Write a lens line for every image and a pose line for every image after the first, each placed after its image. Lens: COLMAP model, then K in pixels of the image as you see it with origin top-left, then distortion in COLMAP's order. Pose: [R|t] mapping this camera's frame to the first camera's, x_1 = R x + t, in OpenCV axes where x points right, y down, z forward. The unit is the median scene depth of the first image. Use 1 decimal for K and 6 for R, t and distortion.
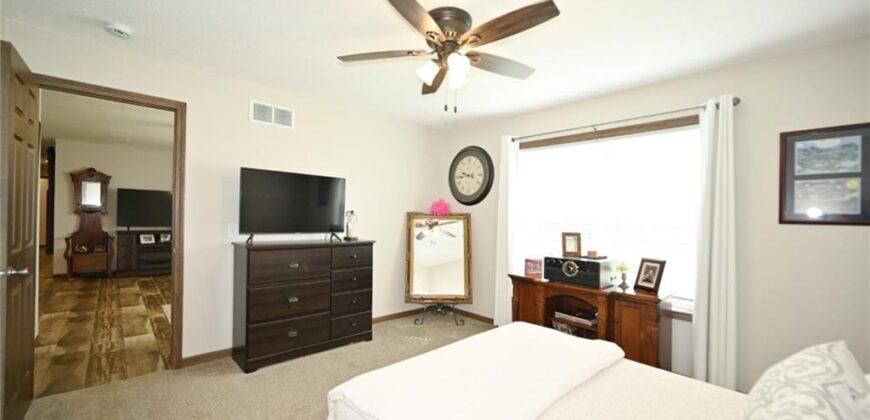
lens RADIAL K [[349.6, 0, 436.6], [0, 349.6, 213.2], [0, 0, 1]] dist [0.000975, -0.000054]
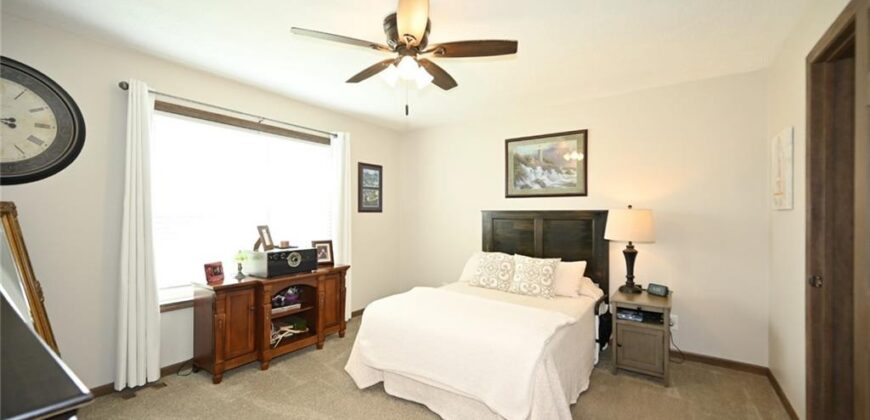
lens RADIAL K [[349.6, 0, 436.6], [0, 349.6, 213.2], [0, 0, 1]] dist [0.000975, -0.000054]
pose [[-0.204117, -0.020242, 0.978737, -0.725848], [-0.016071, 0.999721, 0.017325, -0.003262], [-0.978814, -0.012193, -0.204386, 0.809491]]
